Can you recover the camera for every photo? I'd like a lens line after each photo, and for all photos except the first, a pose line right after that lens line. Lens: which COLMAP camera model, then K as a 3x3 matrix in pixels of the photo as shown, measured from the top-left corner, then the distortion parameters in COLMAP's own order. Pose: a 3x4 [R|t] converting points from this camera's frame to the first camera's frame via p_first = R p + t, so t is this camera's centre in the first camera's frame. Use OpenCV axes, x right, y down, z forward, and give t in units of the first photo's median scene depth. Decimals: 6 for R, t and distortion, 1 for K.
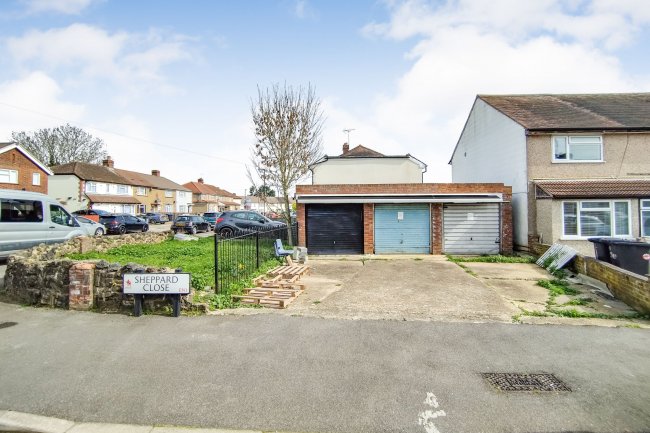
lens RADIAL K [[305.6, 0, 329.6], [0, 305.6, 196.6], [0, 0, 1]] dist [-0.002701, 0.000341]
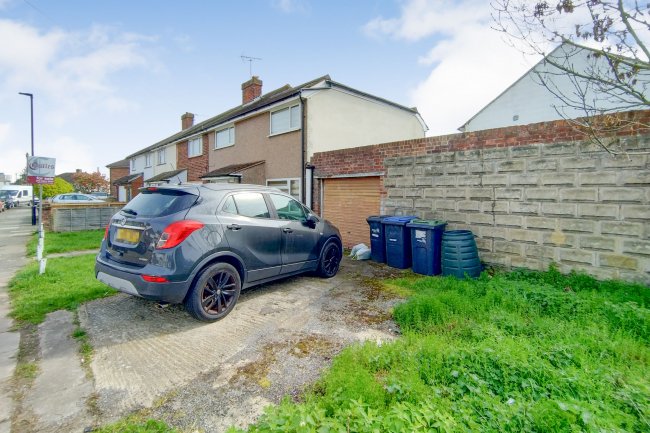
lens RADIAL K [[305.6, 0, 329.6], [0, 305.6, 196.6], [0, 0, 1]] dist [-0.002701, 0.000341]
pose [[0.705126, -0.006756, 0.709049, -0.603956], [-0.031067, 0.998700, 0.040411, 0.061927], [-0.708401, -0.050523, 0.704000, 1.106143]]
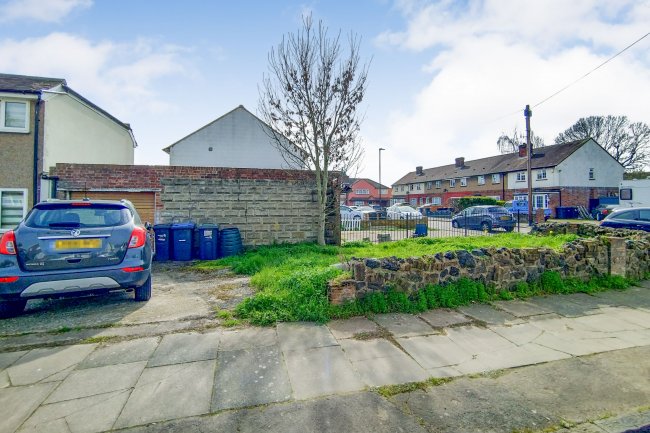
lens RADIAL K [[305.6, 0, 329.6], [0, 305.6, 196.6], [0, 0, 1]] dist [-0.002701, 0.000341]
pose [[-0.281156, 0.022888, 0.959389, -0.935748], [-0.032612, 0.998910, -0.033388, 0.065066], [-0.959108, -0.040675, -0.280104, 1.270776]]
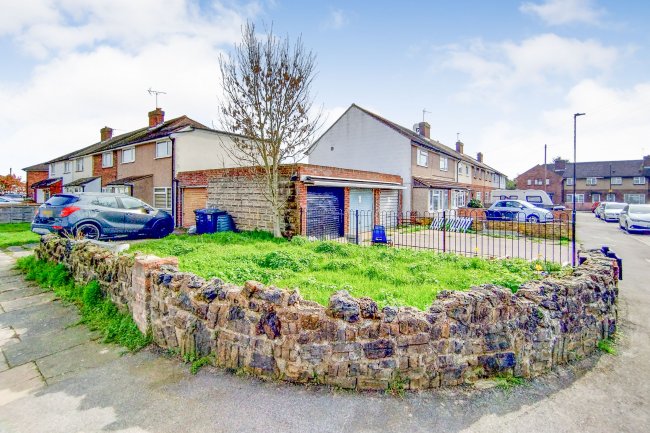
lens RADIAL K [[299.3, 0, 328.9], [0, 299.3, 194.1], [0, 0, 1]] dist [-0.002721, -0.000017]
pose [[0.571051, 0.010521, 0.820847, -0.737999], [-0.040528, 0.999060, 0.015390, 0.031380], [-0.819914, -0.042055, 0.570941, 0.469616]]
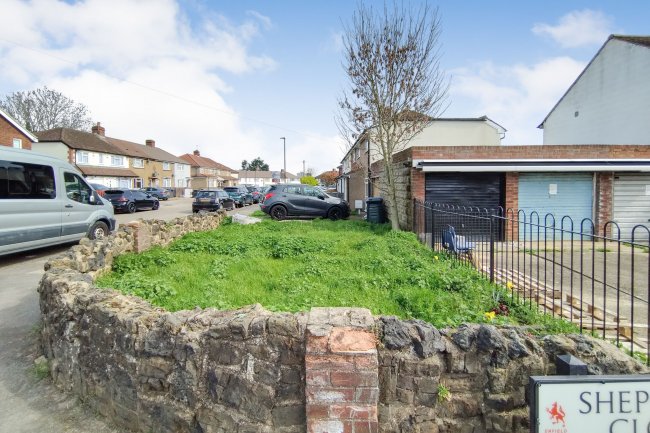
lens RADIAL K [[309.5, 0, 325.4], [0, 309.5, 189.6], [0, 0, 1]] dist [-0.001431, 0.000109]
pose [[0.999410, 0.000038, 0.034337, -0.339951], [-0.001987, 0.998386, 0.056757, 0.022517], [-0.034279, -0.056792, 0.997797, 0.281667]]
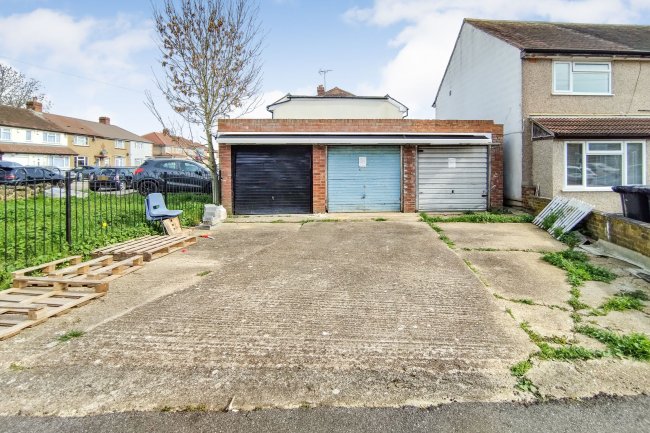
lens RADIAL K [[310.7, 0, 355.3], [0, 310.7, 161.9], [0, 0, 1]] dist [-0.001240, 0.000198]
pose [[0.994520, 0.001936, 0.104529, 0.134857], [-0.004857, 0.999605, 0.027693, 0.041469], [-0.104434, -0.028049, 0.994136, 0.241621]]
